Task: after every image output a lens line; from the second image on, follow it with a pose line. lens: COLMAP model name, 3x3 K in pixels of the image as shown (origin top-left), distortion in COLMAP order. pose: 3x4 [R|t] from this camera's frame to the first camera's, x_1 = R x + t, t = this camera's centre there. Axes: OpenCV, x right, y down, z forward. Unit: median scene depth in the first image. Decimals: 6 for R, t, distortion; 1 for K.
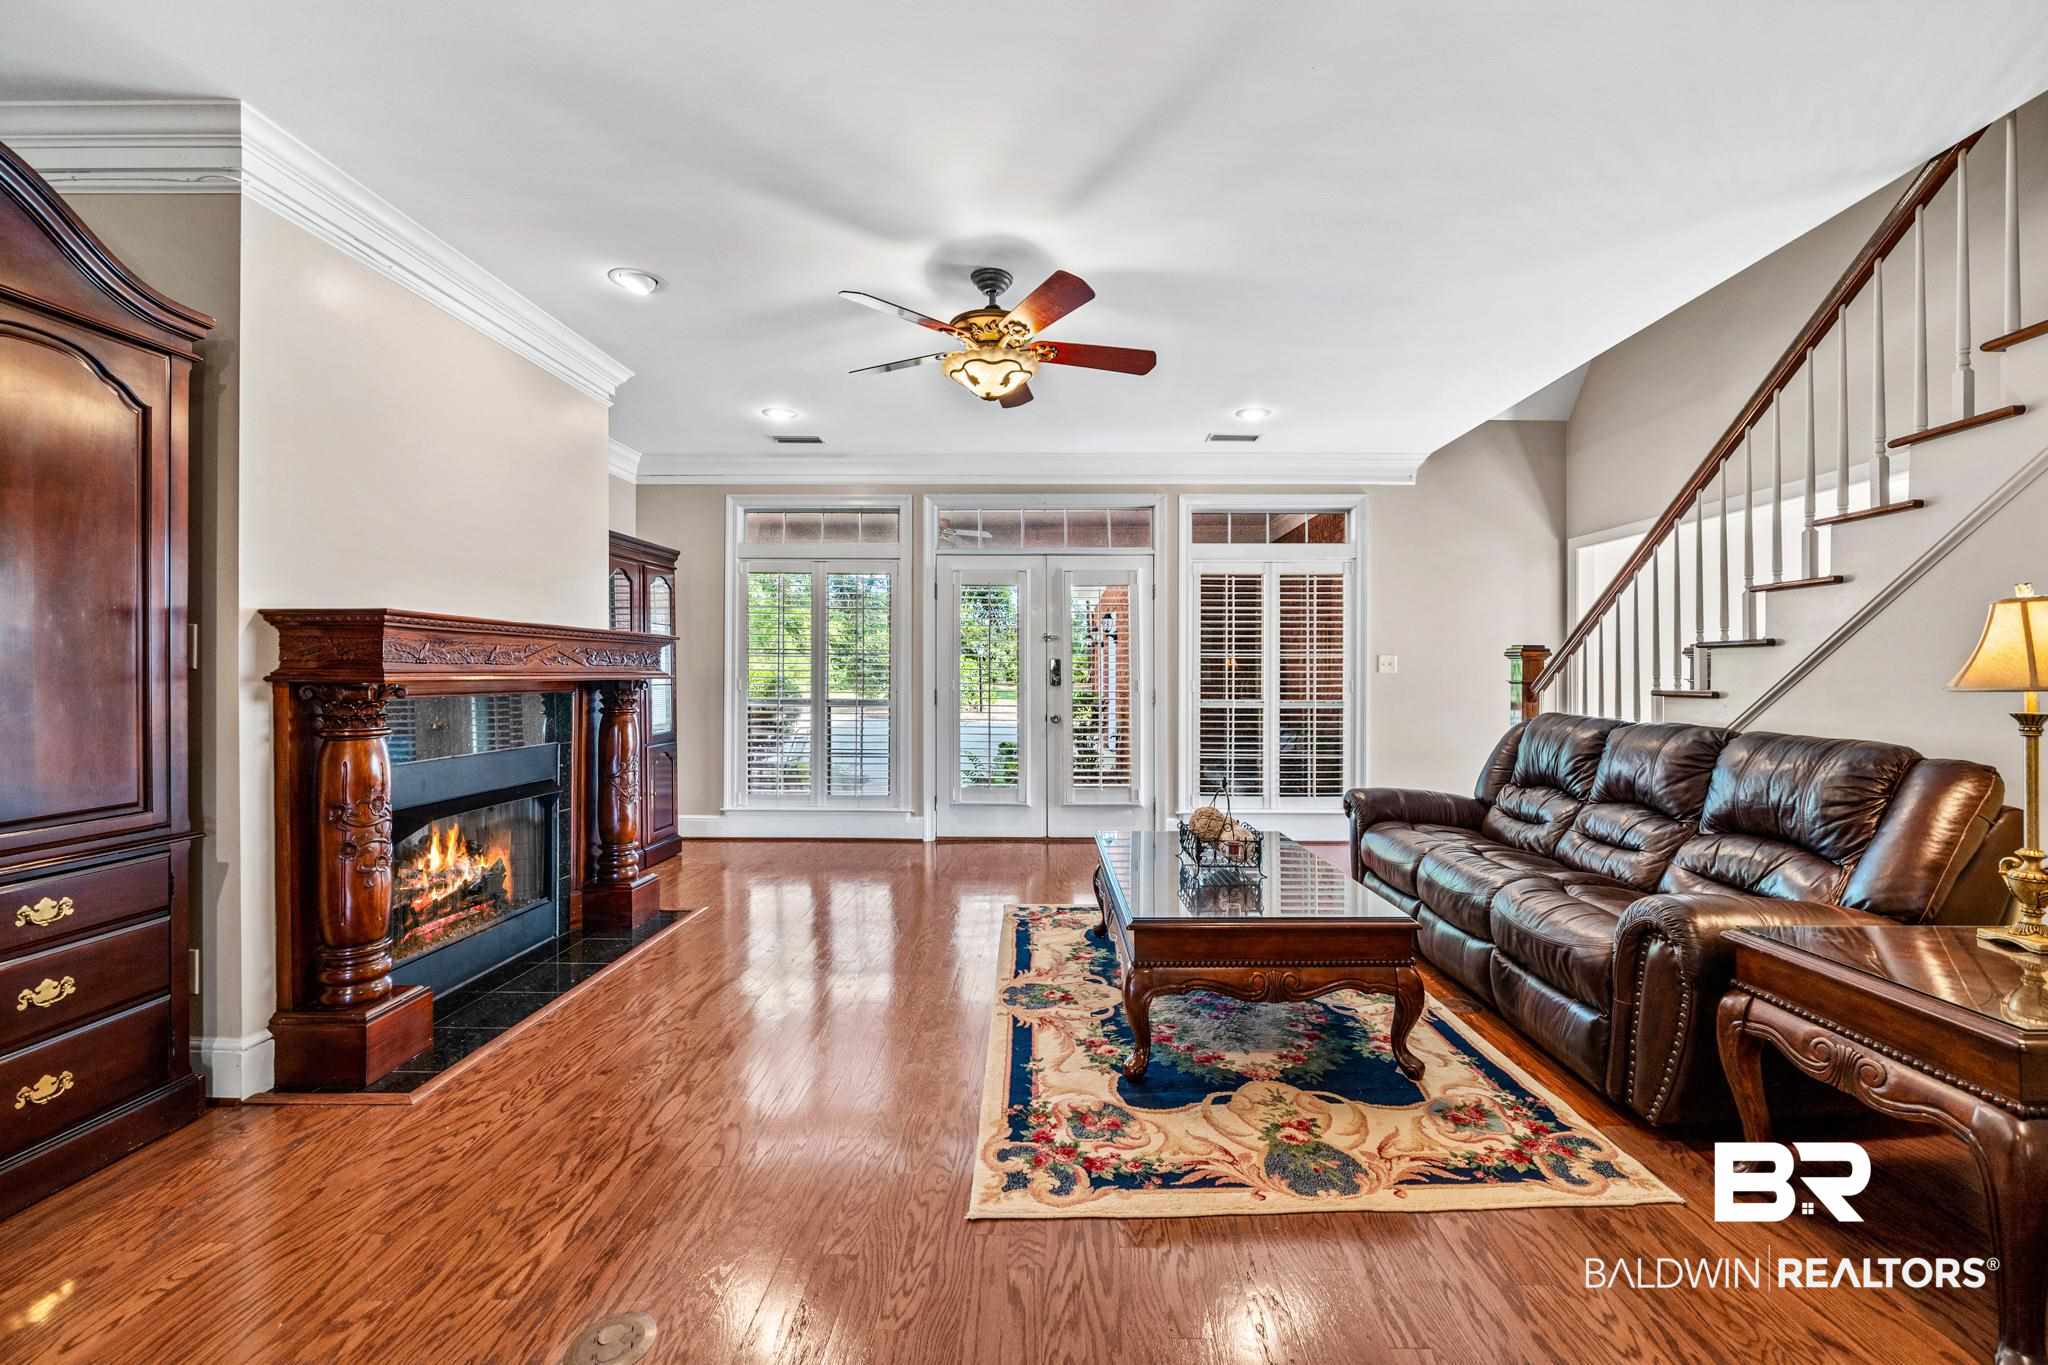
lens RADIAL K [[817.2, 0, 1052.0], [0, 817.2, 663.5], [0, 0, 1]] dist [-0.001252, -0.000094]
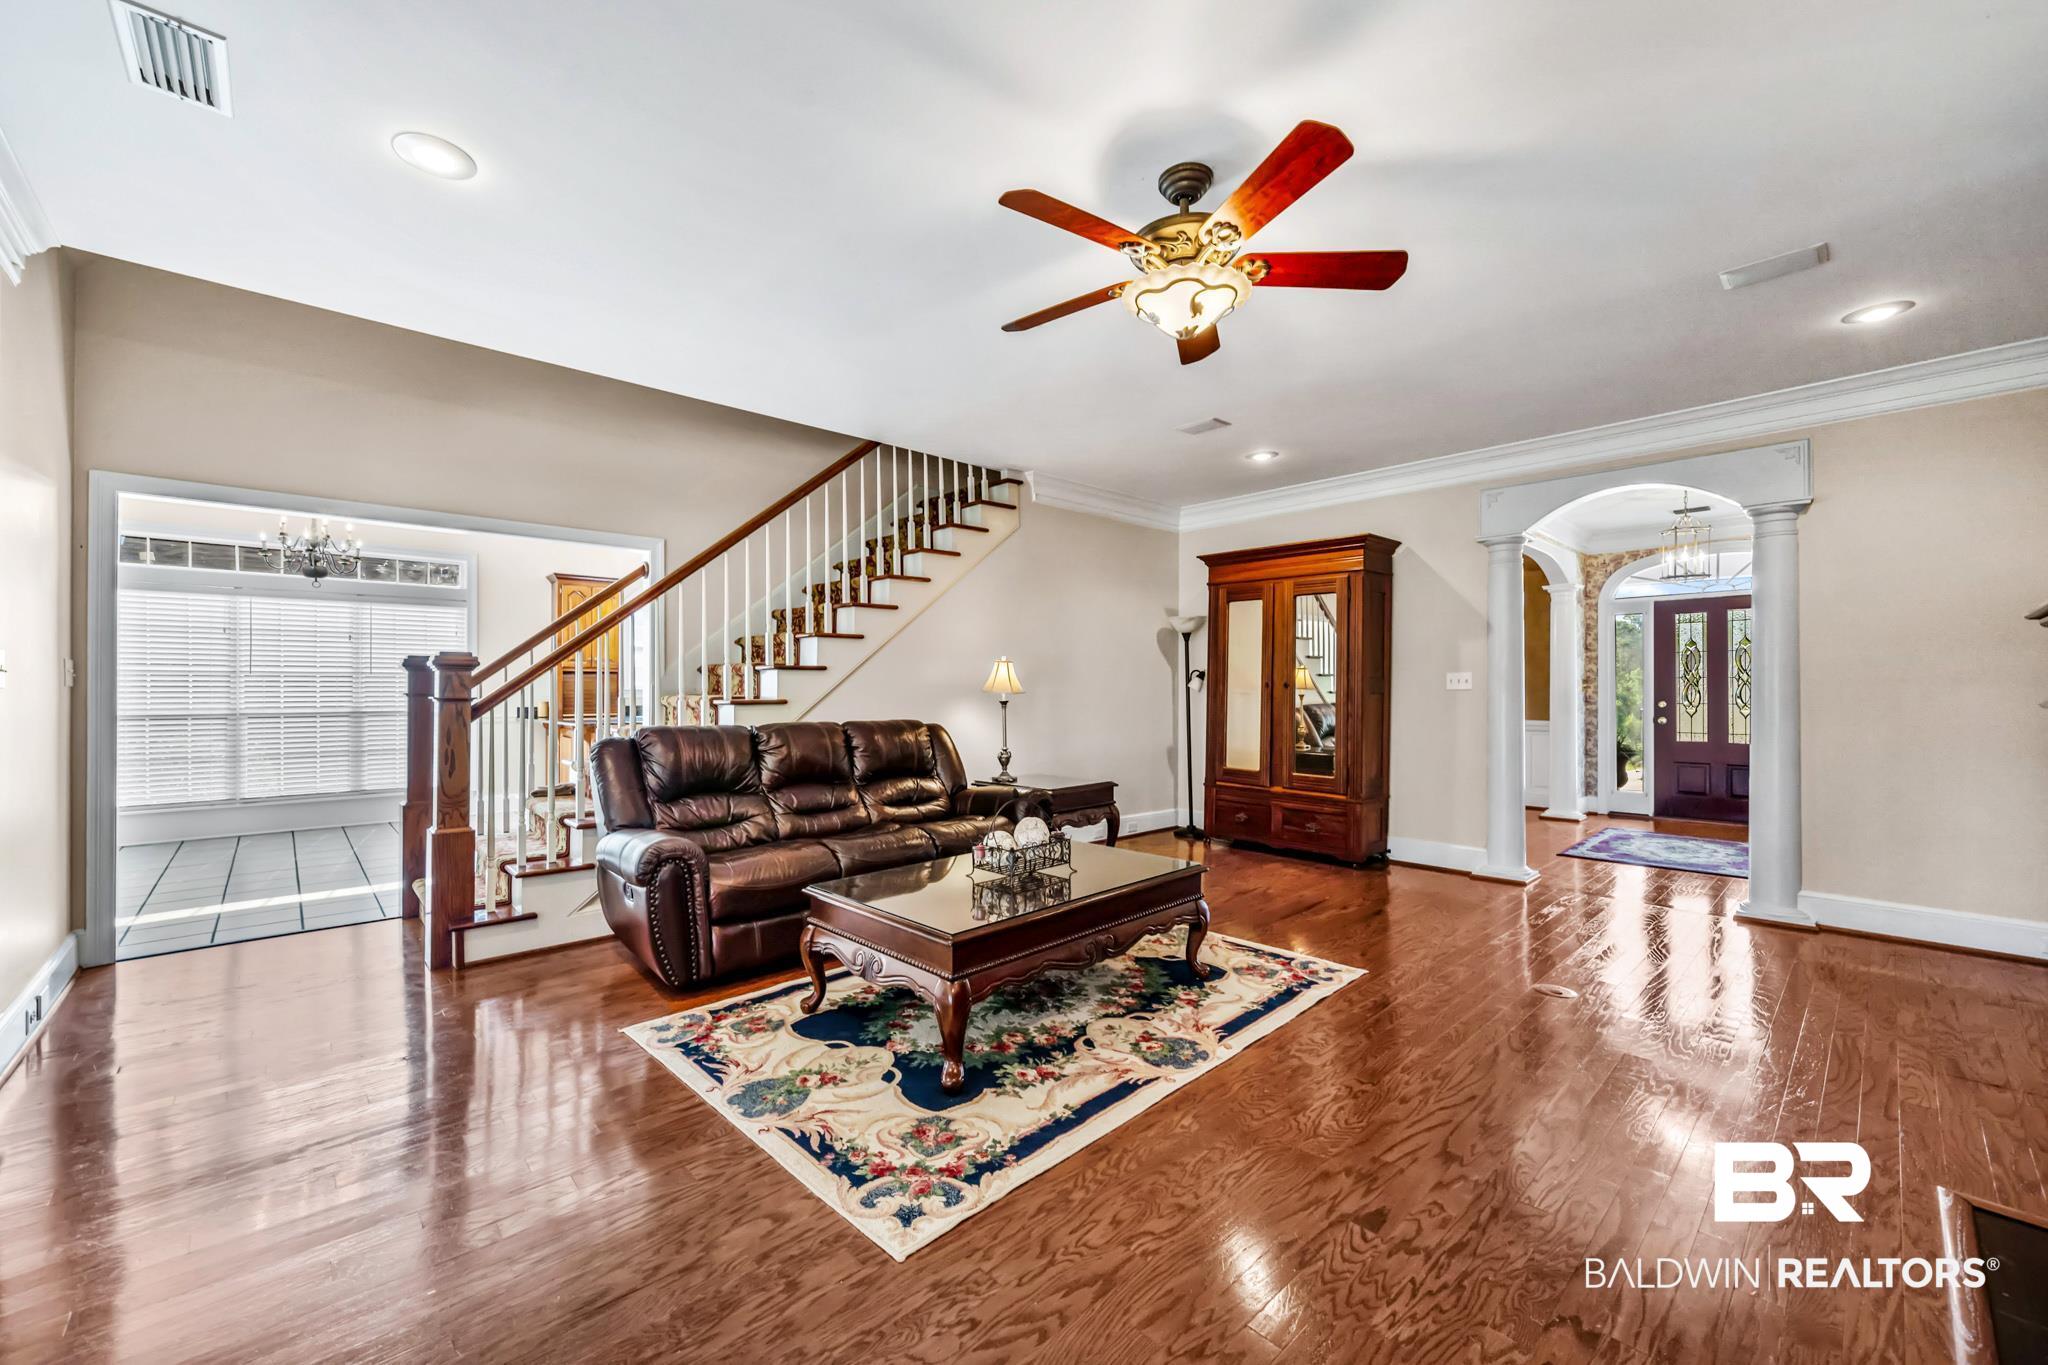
lens RADIAL K [[803.3, 0, 1013.5], [0, 803.3, 687.3], [0, 0, 1]] dist [0.001086, 0.000307]
pose [[-0.680696, -0.000963, 0.732565, -0.544098], [-0.007099, 0.999961, -0.005282, 0.014522], [-0.732531, -0.008796, -0.680676, 1.717319]]
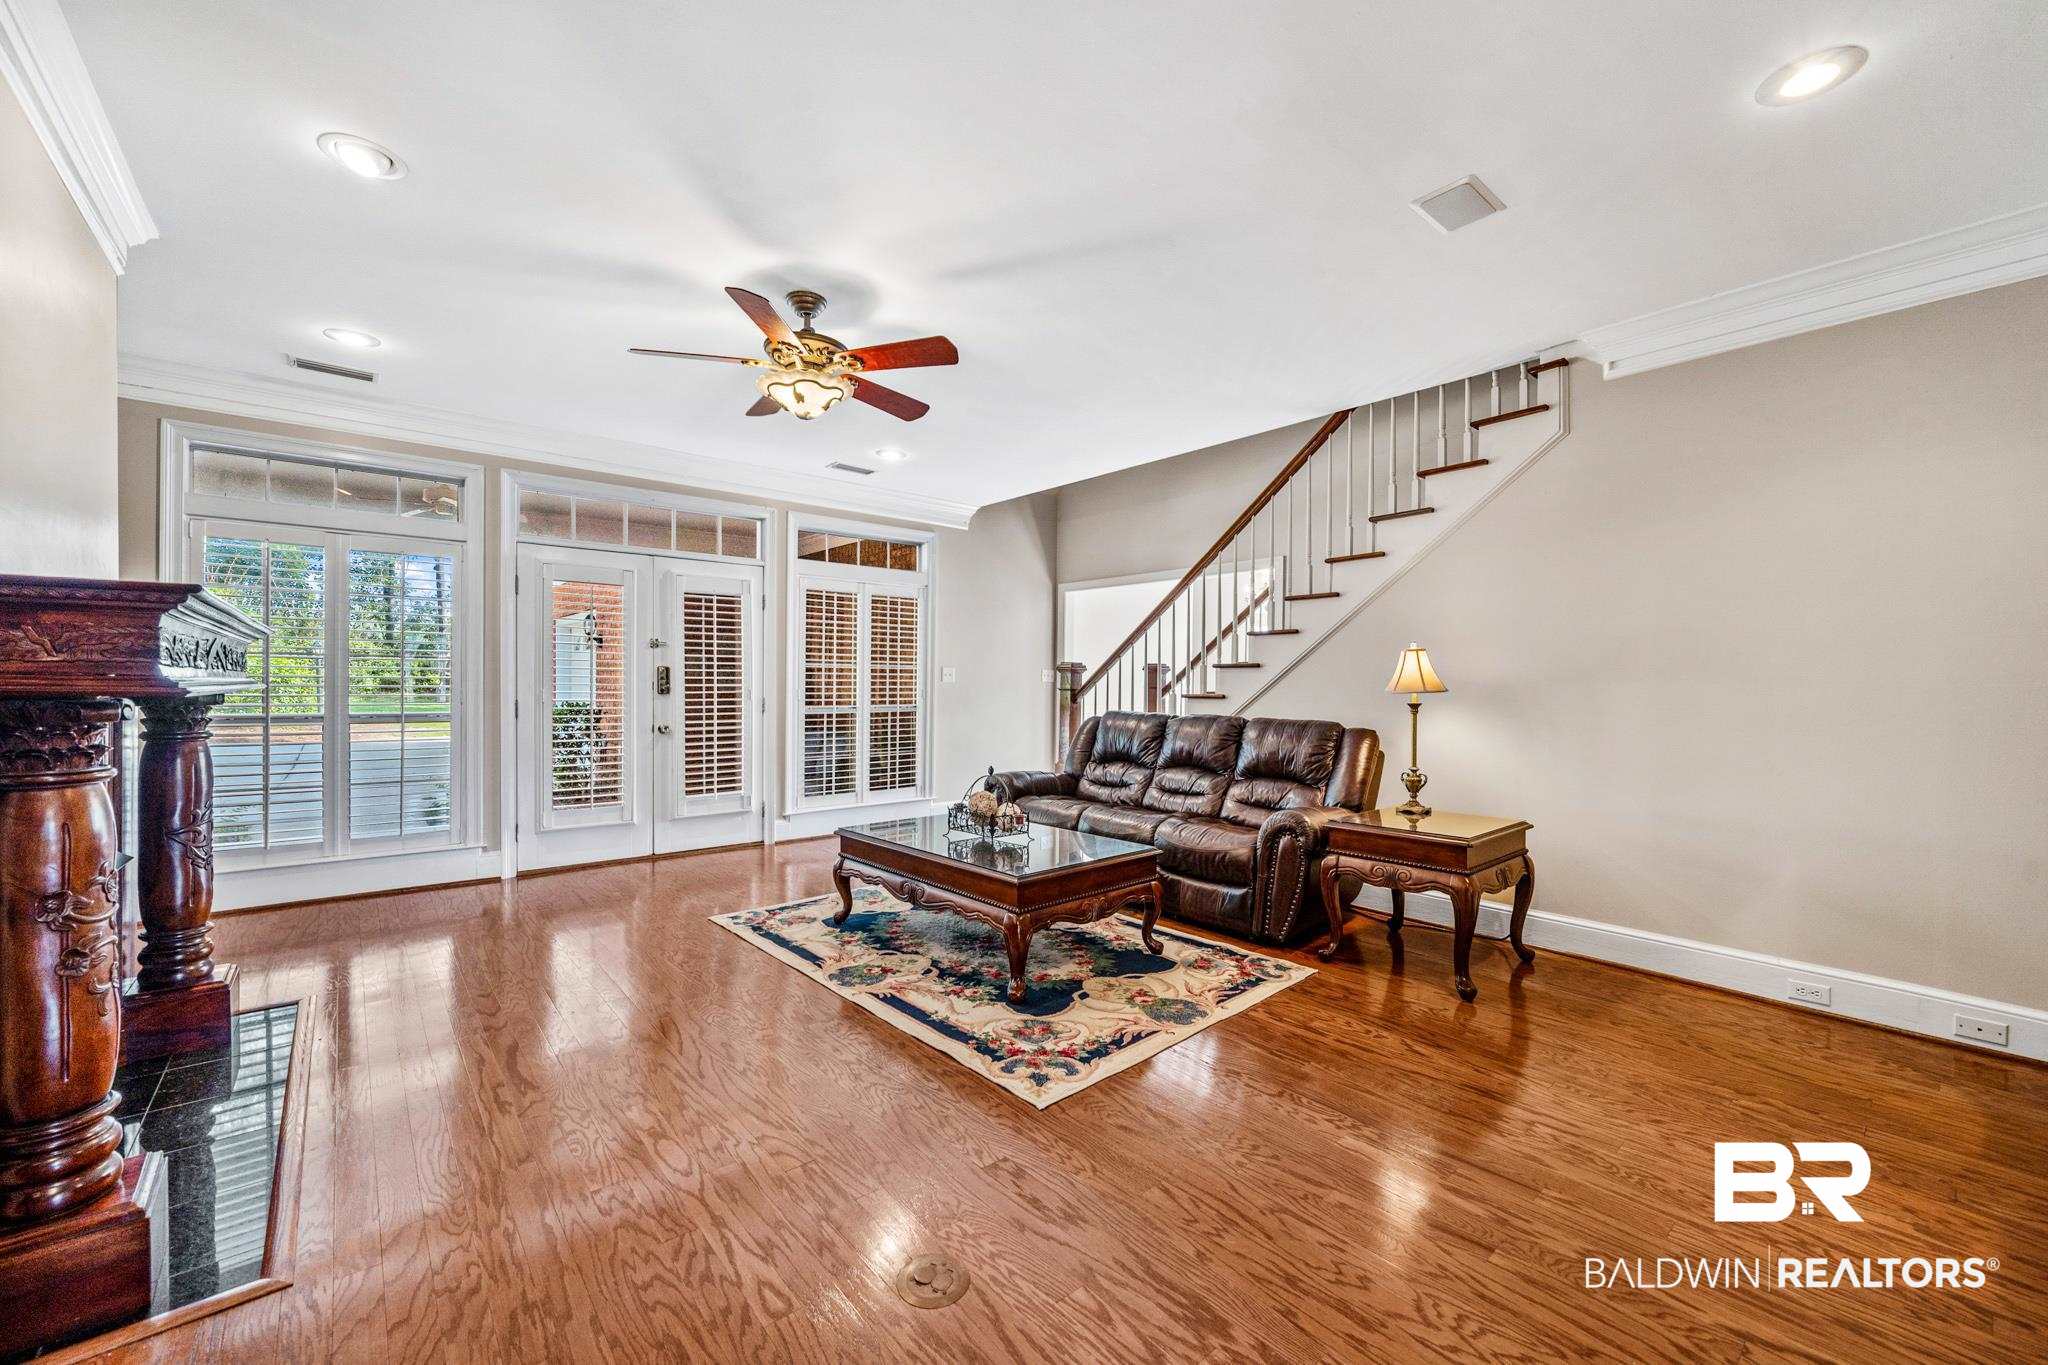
lens RADIAL K [[803.3, 0, 1013.5], [0, 803.3, 687.3], [0, 0, 1]] dist [0.001086, 0.000307]
pose [[0.760839, -0.001320, 0.648940, -0.563043], [-0.011334, 0.999818, 0.015323, -0.000565], [-0.648842, -0.019014, 0.760685, 0.047911]]
